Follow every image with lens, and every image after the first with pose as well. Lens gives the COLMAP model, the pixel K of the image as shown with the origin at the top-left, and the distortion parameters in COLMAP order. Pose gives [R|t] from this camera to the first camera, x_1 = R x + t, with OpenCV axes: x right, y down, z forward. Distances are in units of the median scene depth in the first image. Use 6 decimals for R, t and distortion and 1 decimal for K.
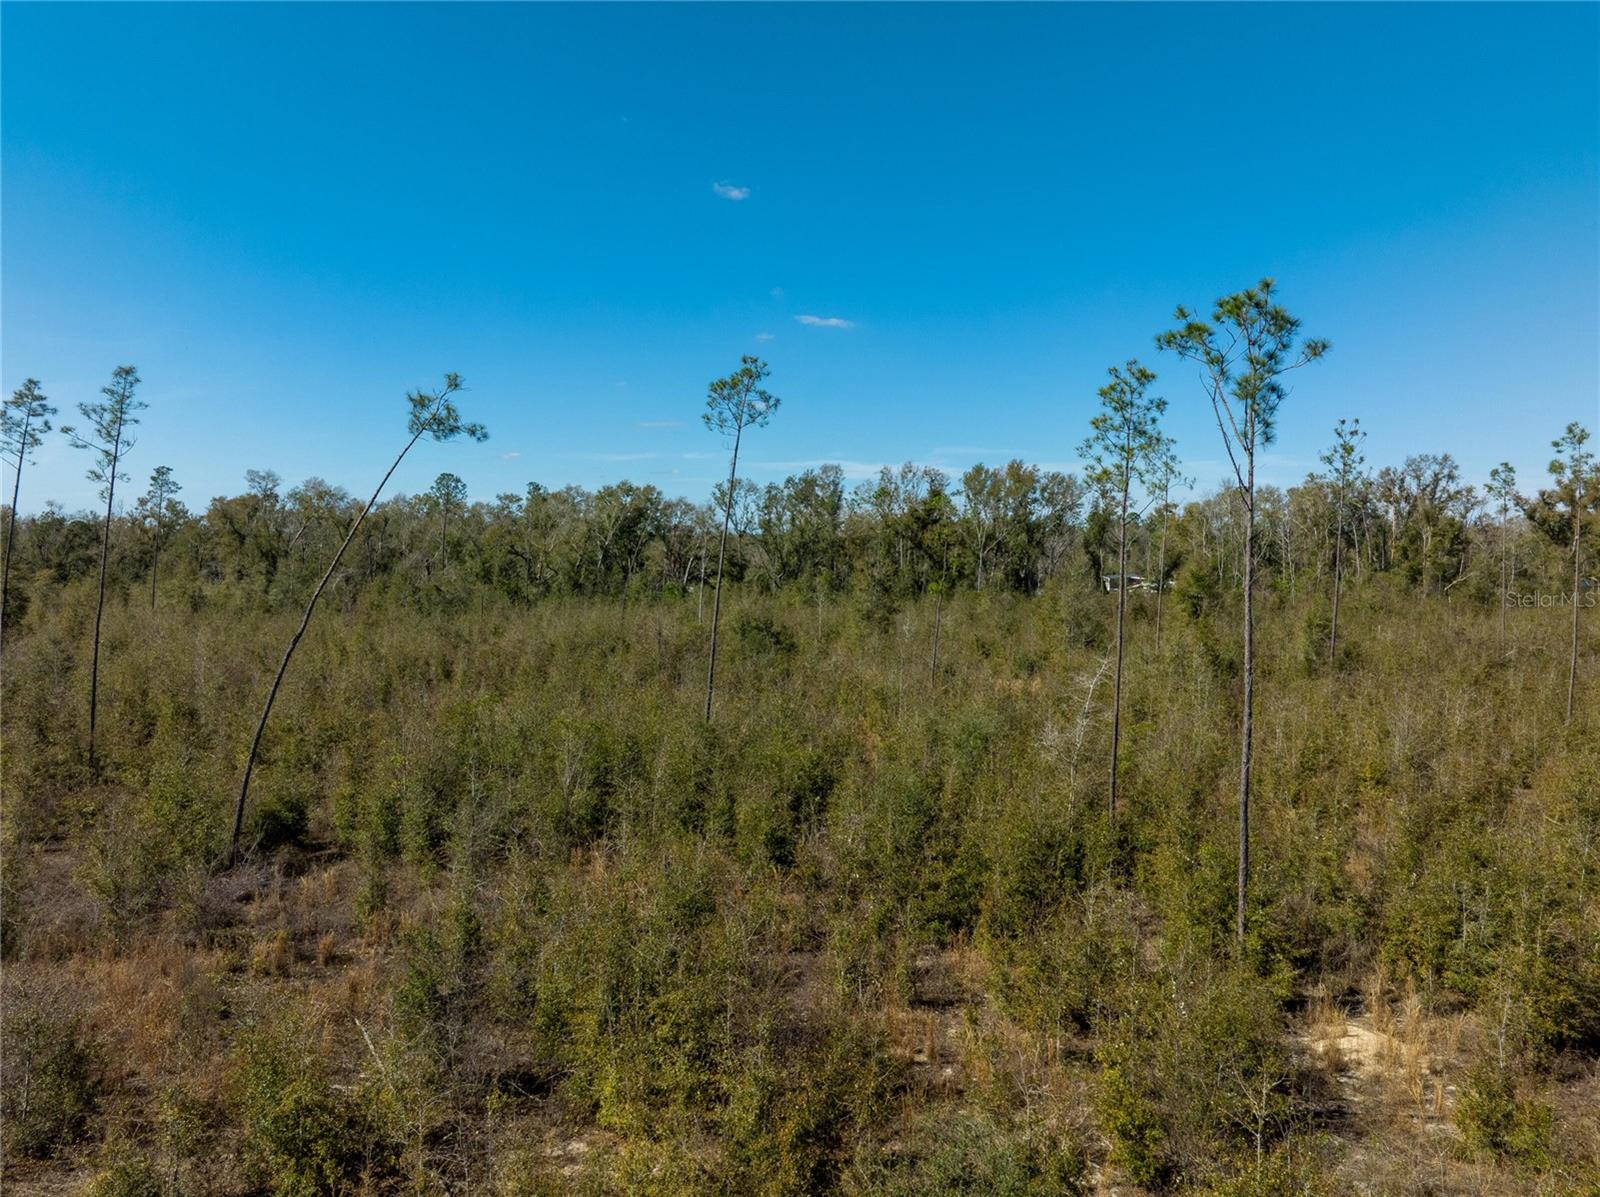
lens RADIAL K [[1131.1, 0, 806.7], [0, 1131.1, 594.1], [0, 0, 1]] dist [0.004619, -0.000477]
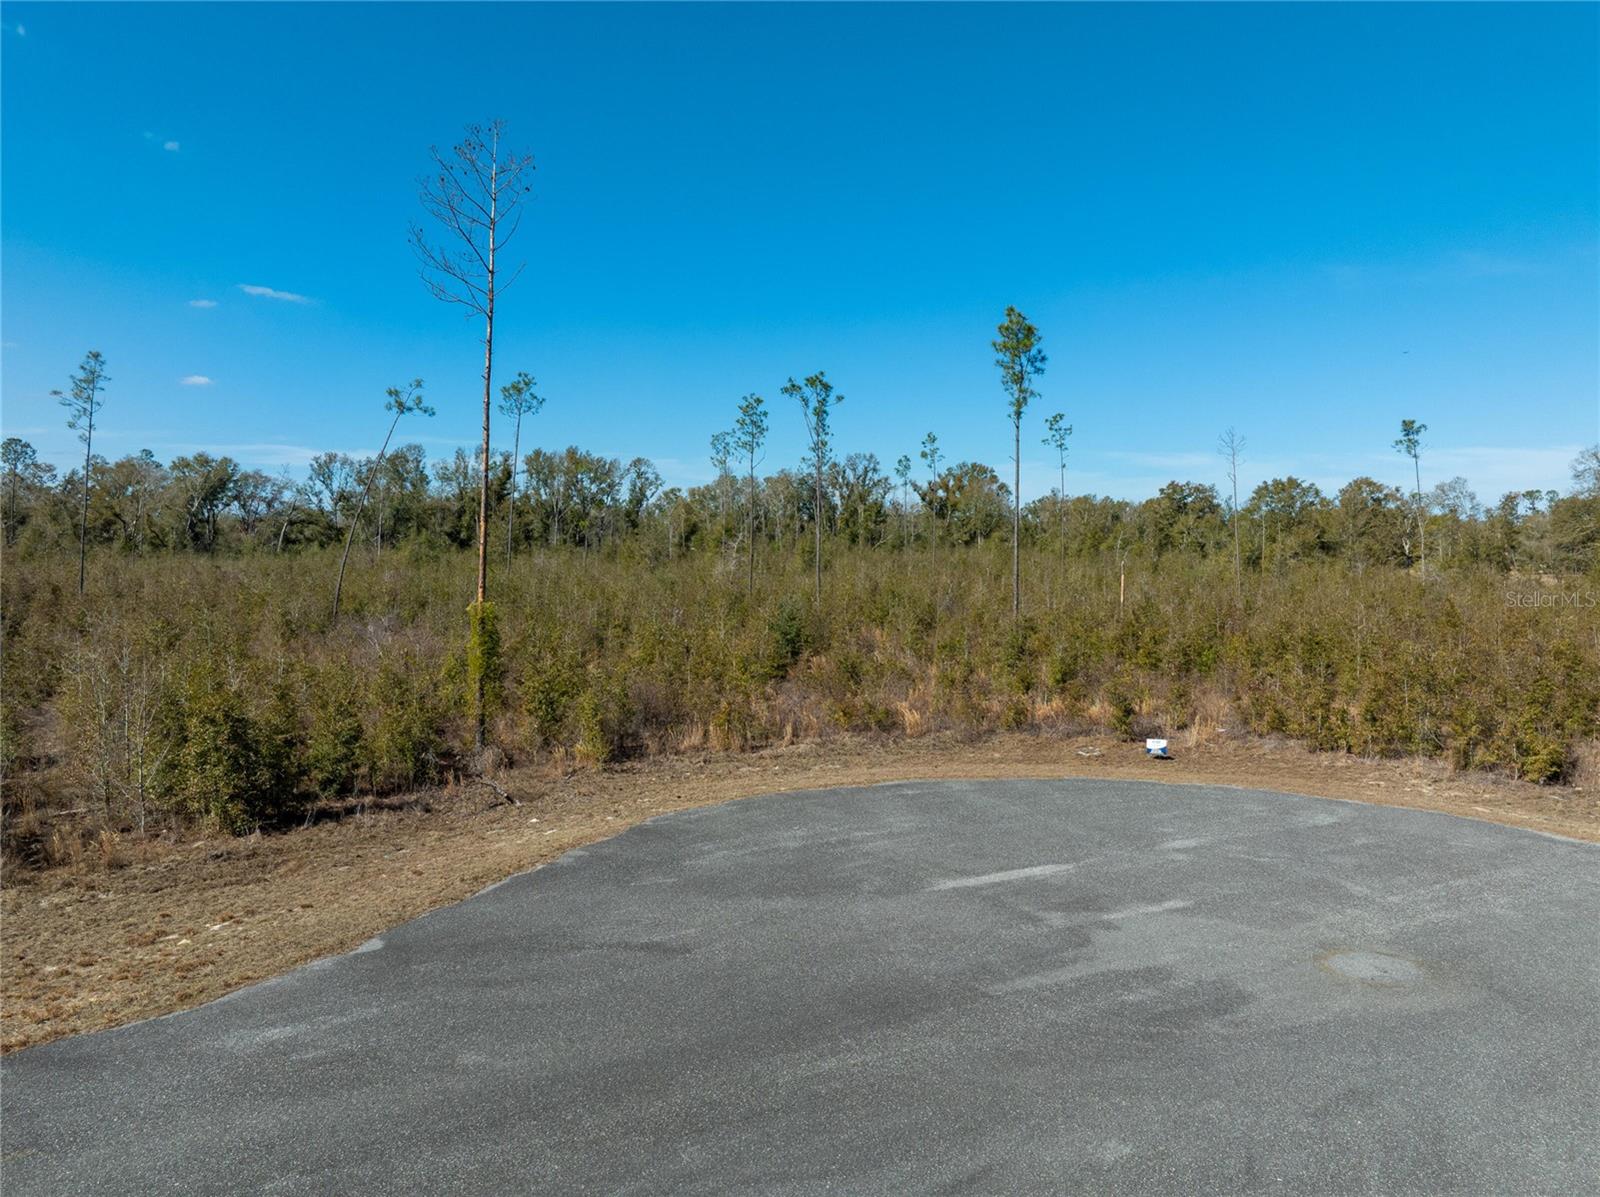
lens RADIAL K [[1146.4, 0, 796.9], [0, 1146.4, 612.8], [0, 0, 1]] dist [0.011120, -0.026396]
pose [[0.900025, -0.025556, 0.435087, -0.146122], [0.017263, 0.999586, 0.023004, 0.040310], [-0.435495, -0.013193, 0.900094, -0.248313]]
